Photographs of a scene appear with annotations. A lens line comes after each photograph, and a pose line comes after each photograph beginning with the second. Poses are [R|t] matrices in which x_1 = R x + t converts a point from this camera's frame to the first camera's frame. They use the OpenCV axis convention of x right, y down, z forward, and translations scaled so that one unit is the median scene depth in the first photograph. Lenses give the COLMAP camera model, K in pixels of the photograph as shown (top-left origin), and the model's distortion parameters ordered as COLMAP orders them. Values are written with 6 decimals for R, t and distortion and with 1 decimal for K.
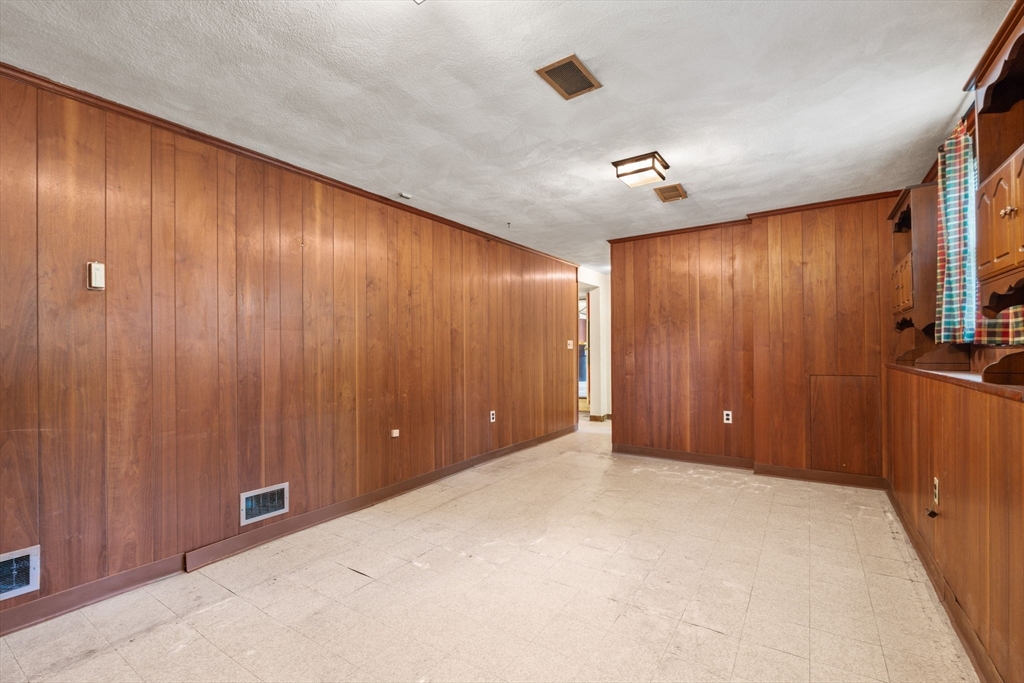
lens RADIAL K [[451.4, 0, 511.2], [0, 451.4, 346.7], [0, 0, 1]] dist [-0.004287, 0.000186]
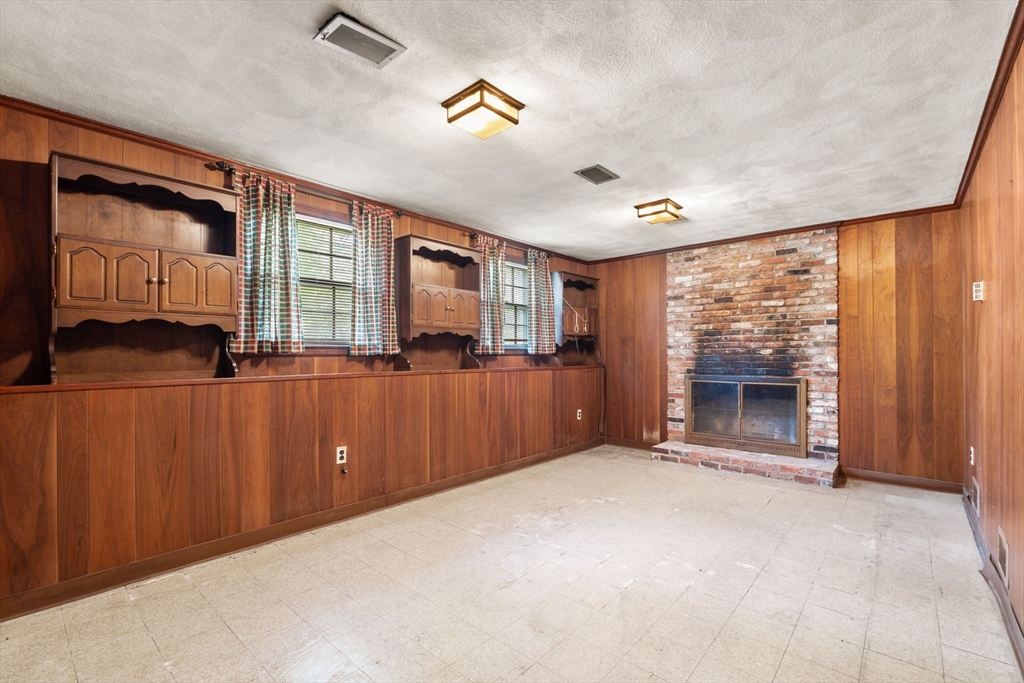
lens RADIAL K [[451.4, 0, 511.8], [0, 451.4, 346.8], [0, 0, 1]] dist [-0.004287, 0.000186]
pose [[-0.990613, 0.013542, 0.136027, 0.175115], [0.010380, 0.999660, -0.023923, 0.011017], [-0.136305, -0.022286, -0.990416, 2.077045]]
